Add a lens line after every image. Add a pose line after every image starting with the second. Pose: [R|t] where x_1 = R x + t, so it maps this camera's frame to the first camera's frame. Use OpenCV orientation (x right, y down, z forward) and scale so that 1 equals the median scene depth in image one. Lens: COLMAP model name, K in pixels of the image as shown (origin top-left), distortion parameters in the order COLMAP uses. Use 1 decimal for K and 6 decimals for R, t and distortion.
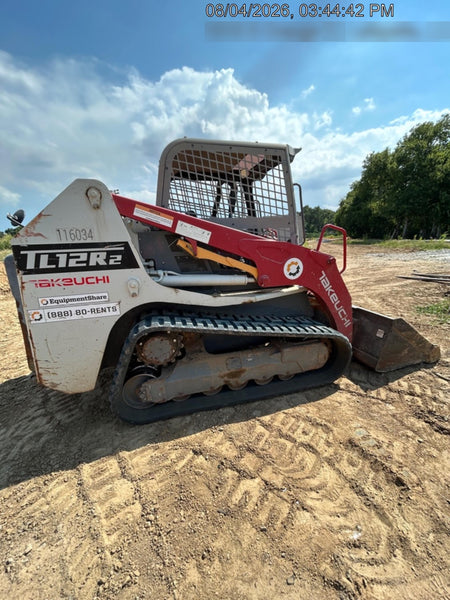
lens RADIAL K [[243.0, 0, 230.0], [0, 243.0, 302.3], [0, 0, 1]] dist [-0.003807, -0.000740]
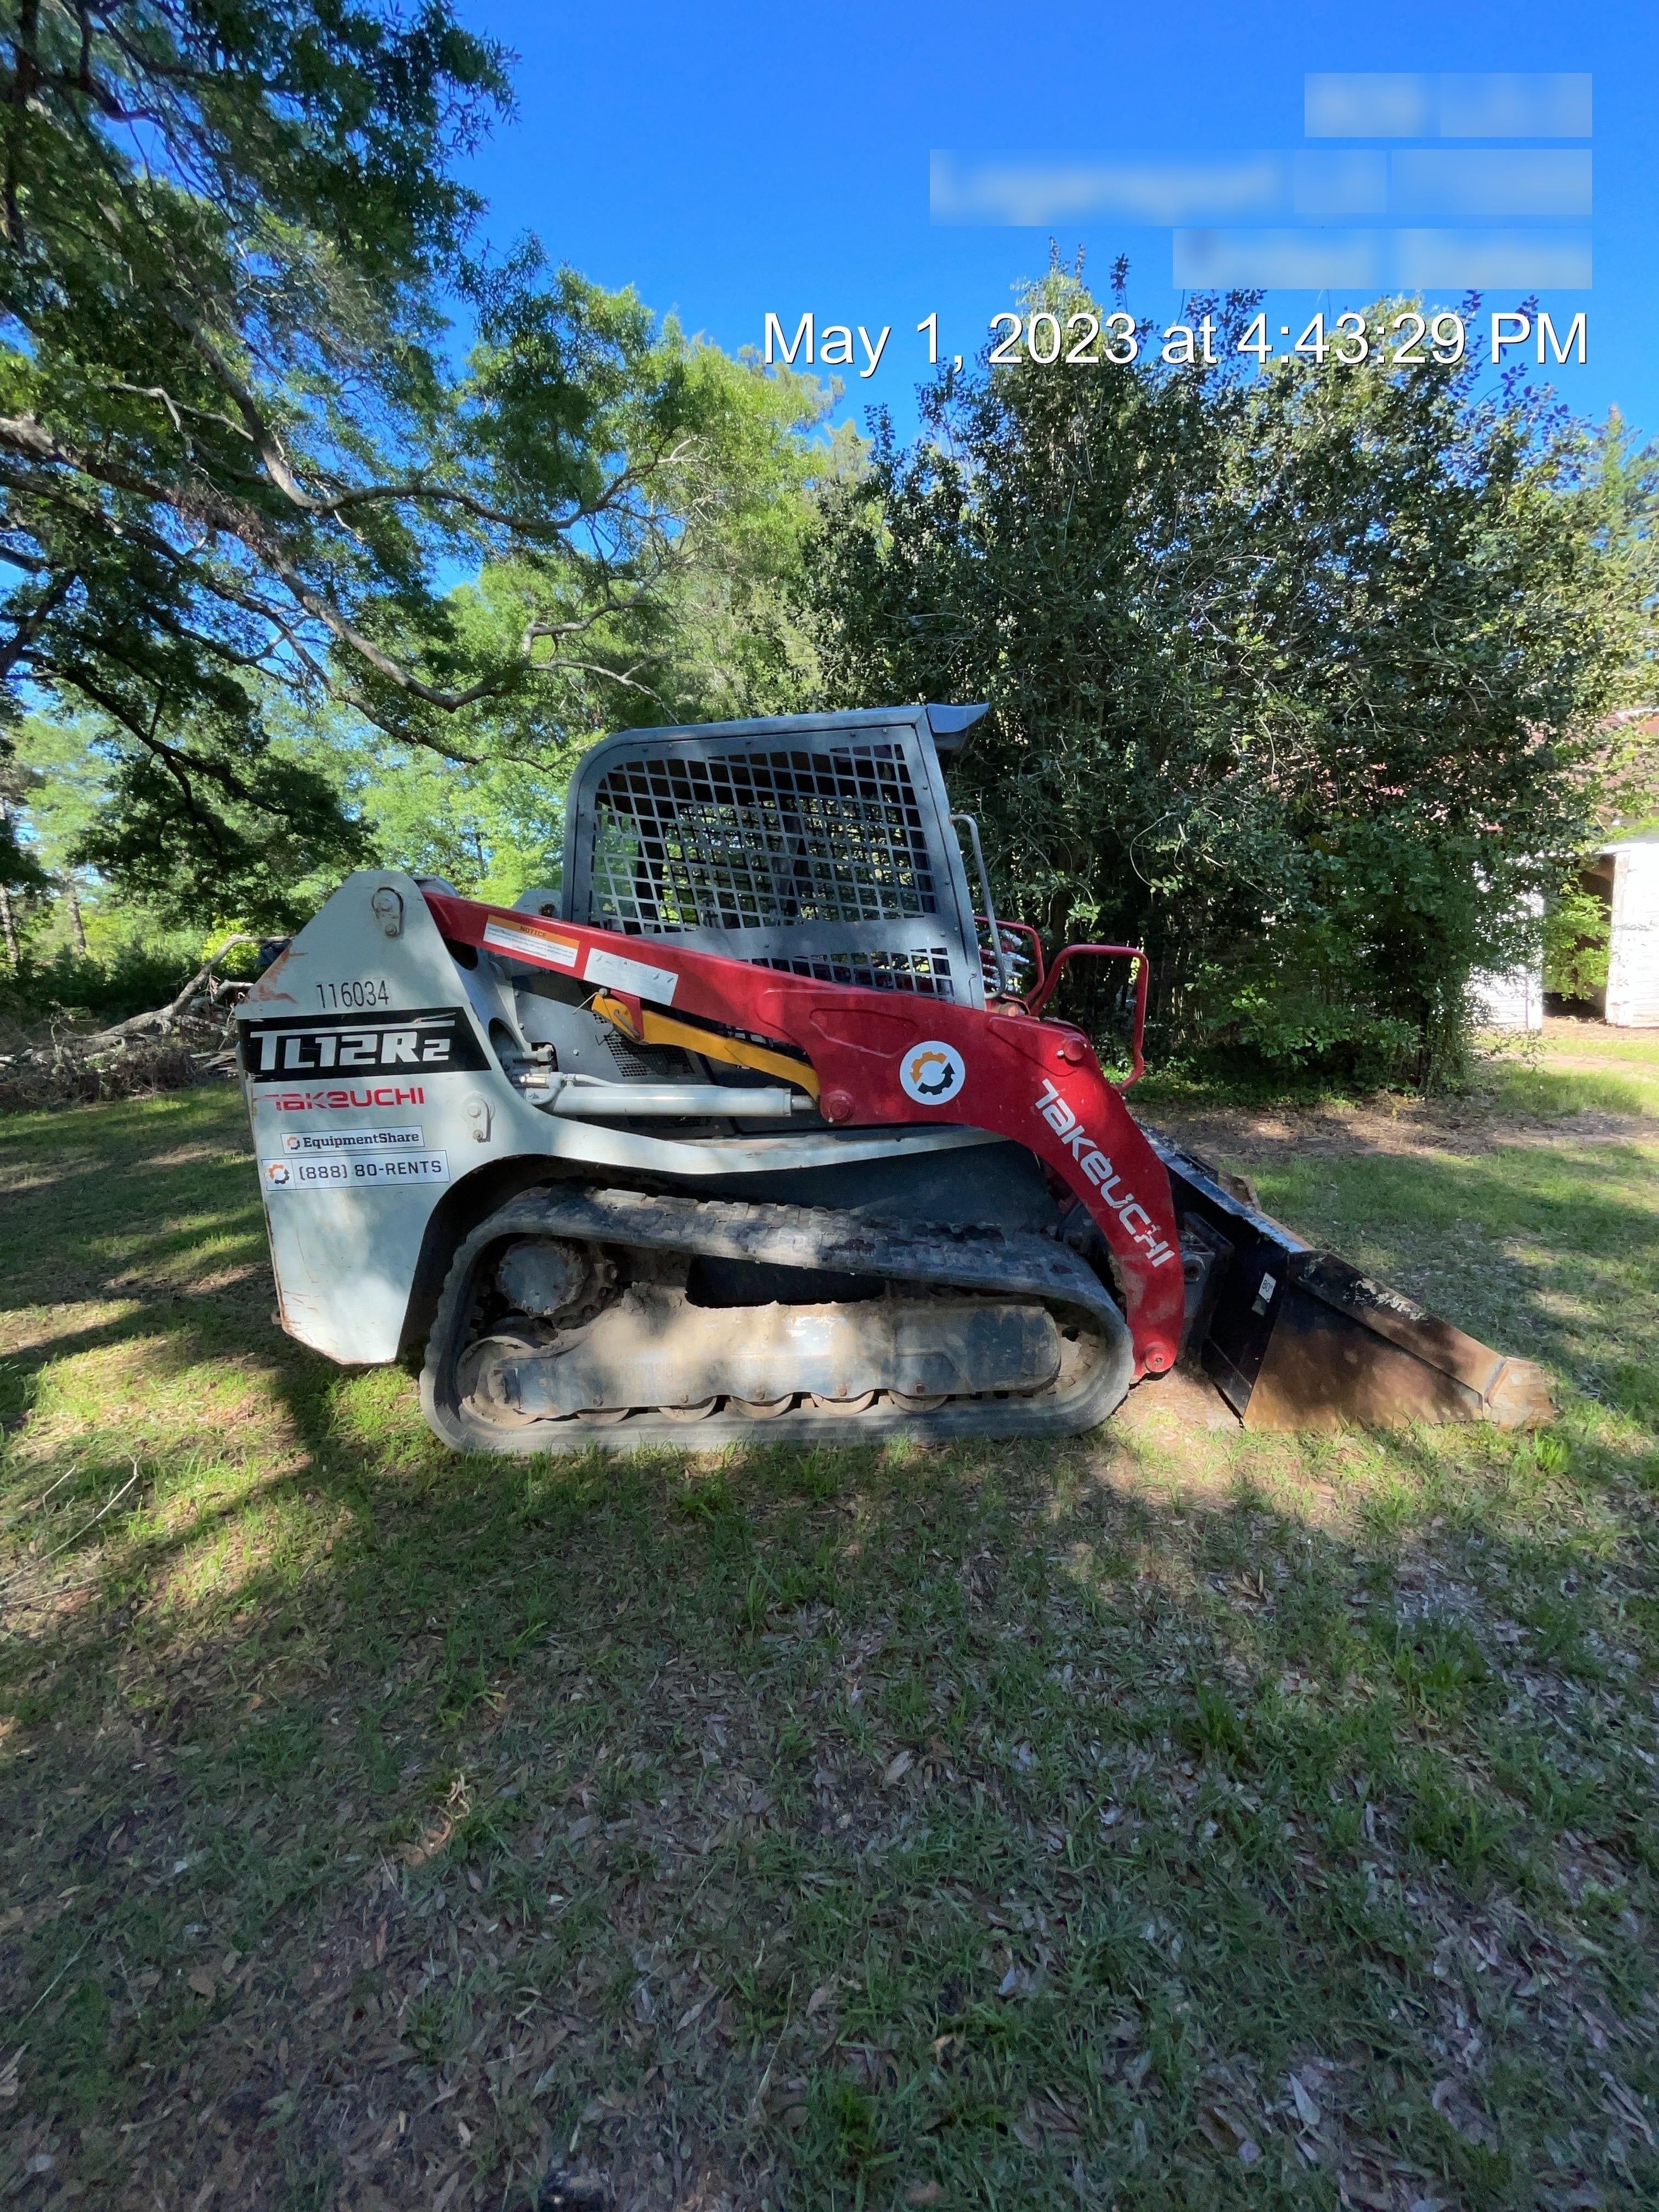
lens RADIAL K [[895.8, 0, 834.4], [0, 895.8, 1101.9], [0, 0, 1]] dist [-0.003807, -0.000740]
pose [[0.952168, 0.036317, -0.303411, 0.650915], [-0.047791, 0.998392, -0.030475, -0.071351], [0.301816, 0.043518, 0.952372, -0.257611]]
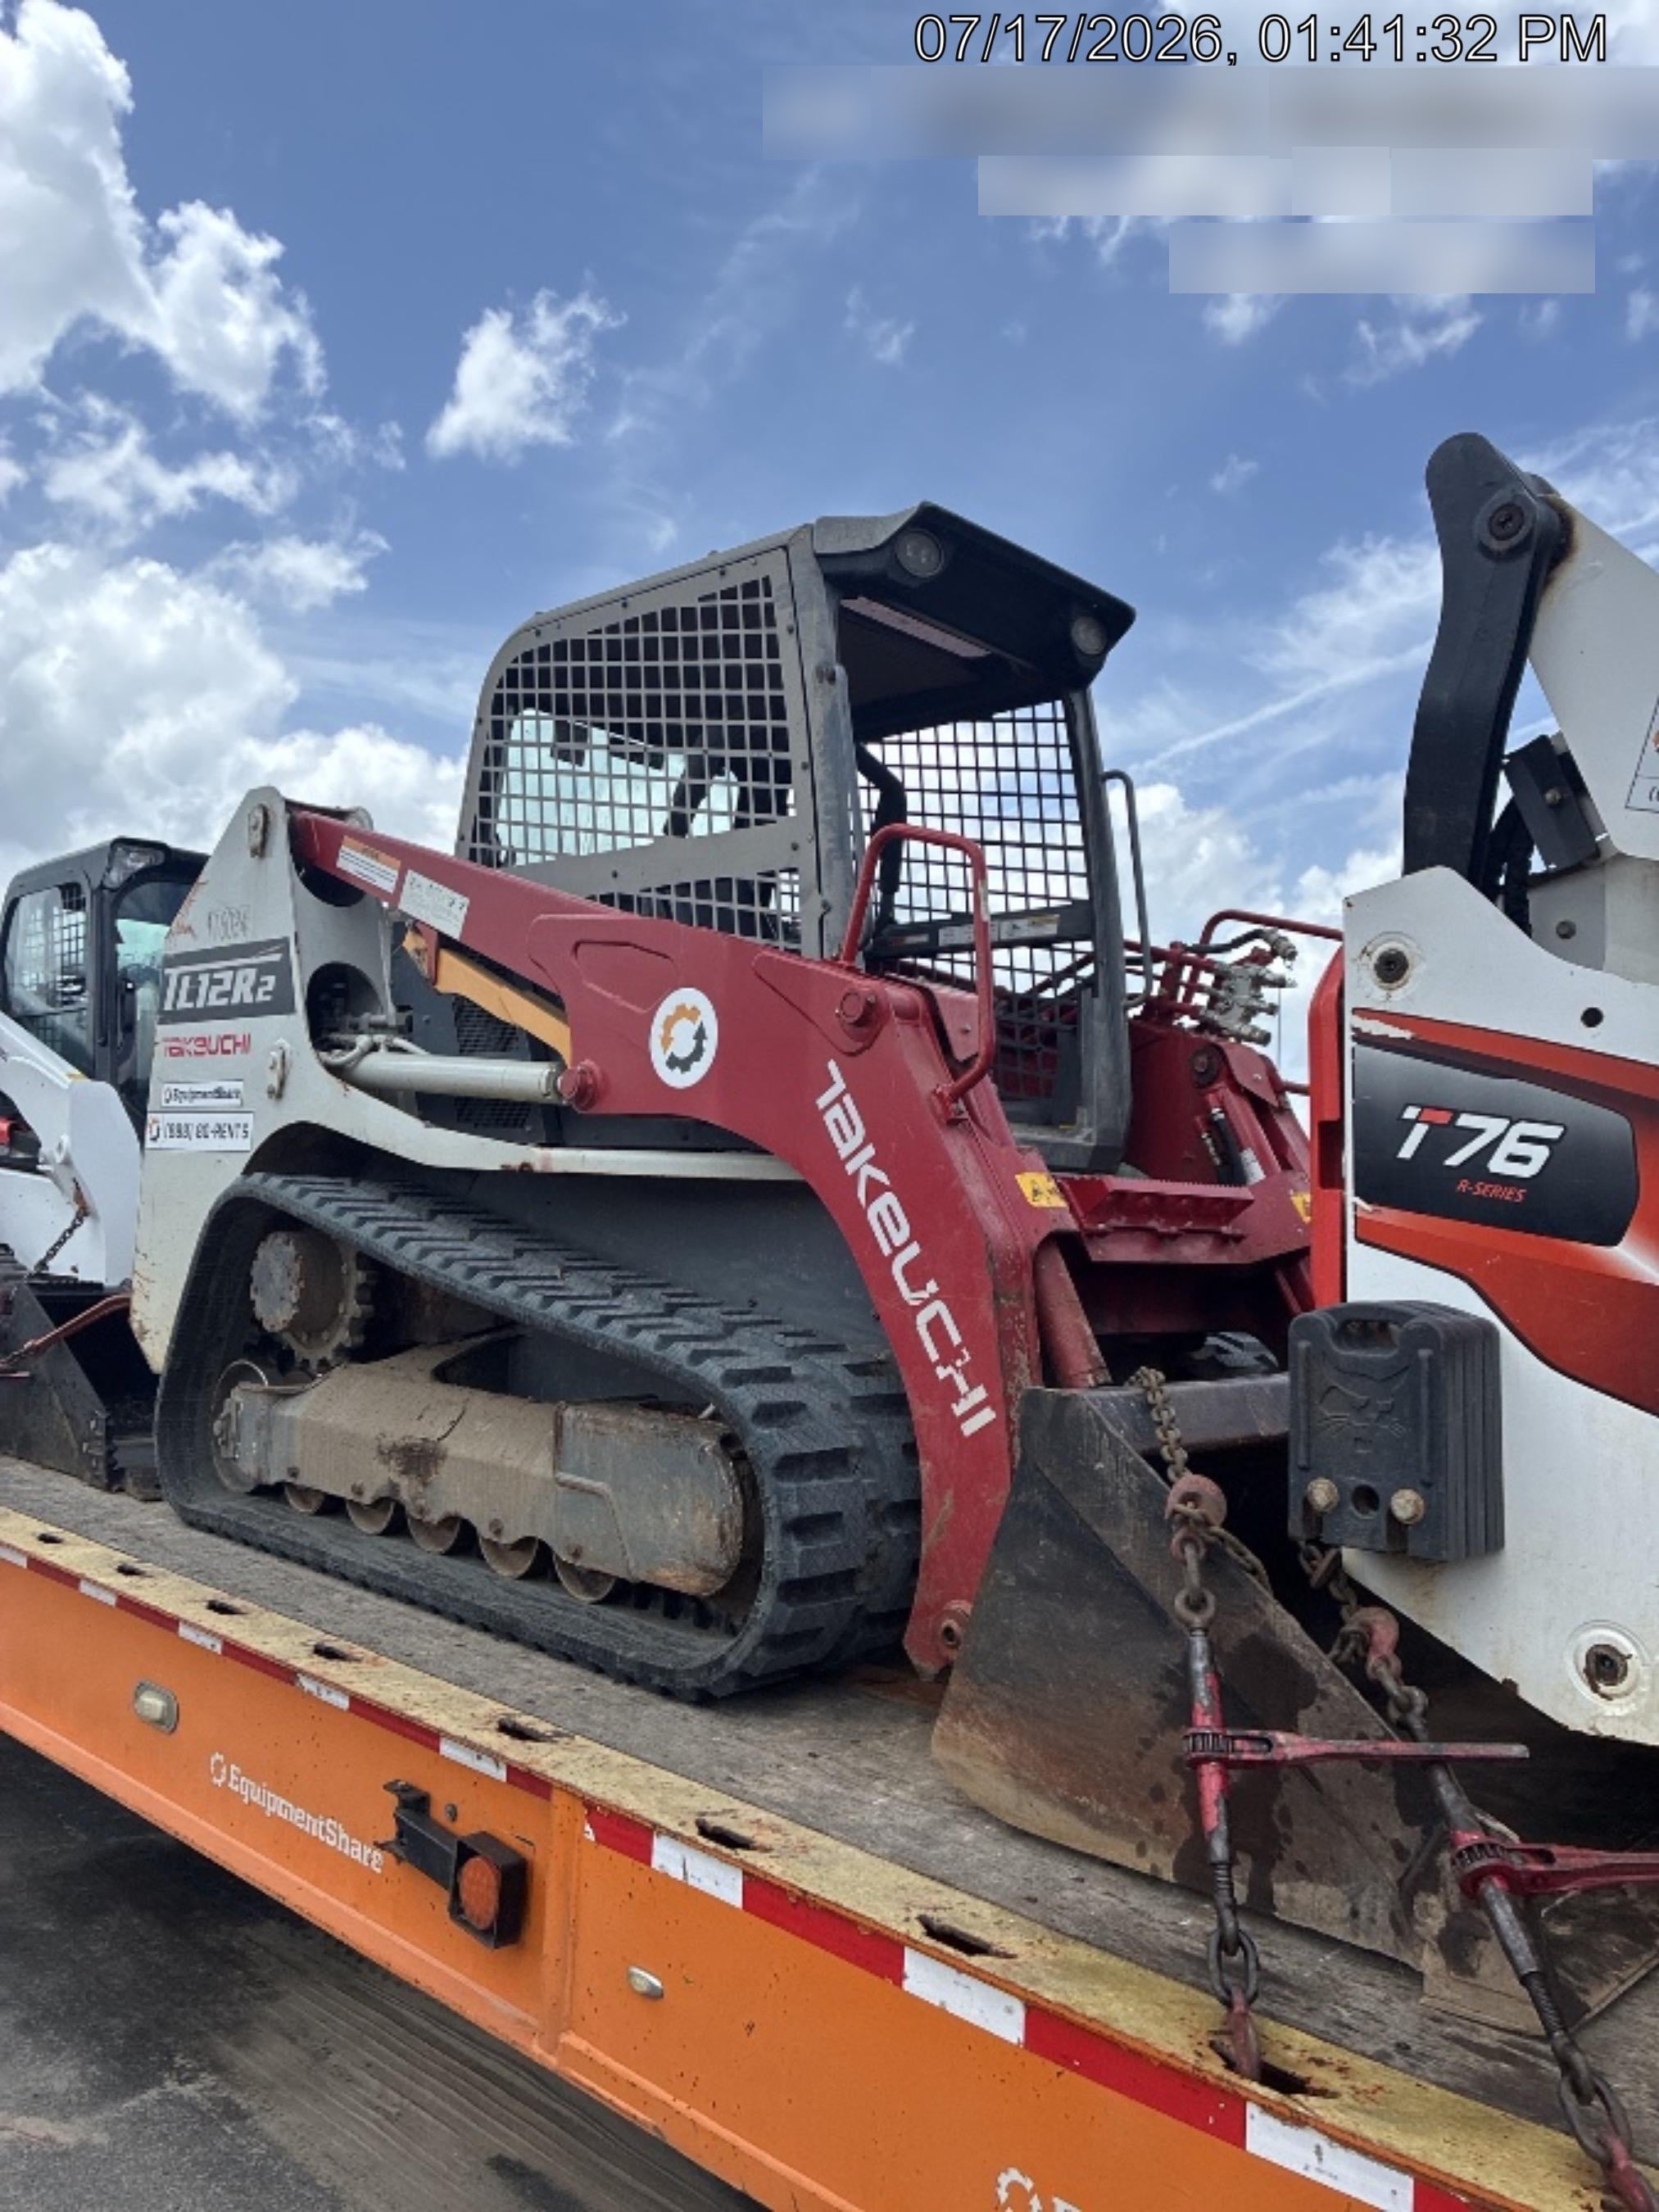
lens RADIAL K [[1672.2, 0, 833.0], [0, 1672.2, 1118.1], [0, 0, 1]] dist [0.016186, 0.000121]
pose [[0.514141, 0.009498, -0.857653, 2.026334], [-0.276427, 0.948419, -0.155208, 0.151441], [0.811941, 0.316877, 0.490246, 0.536874]]
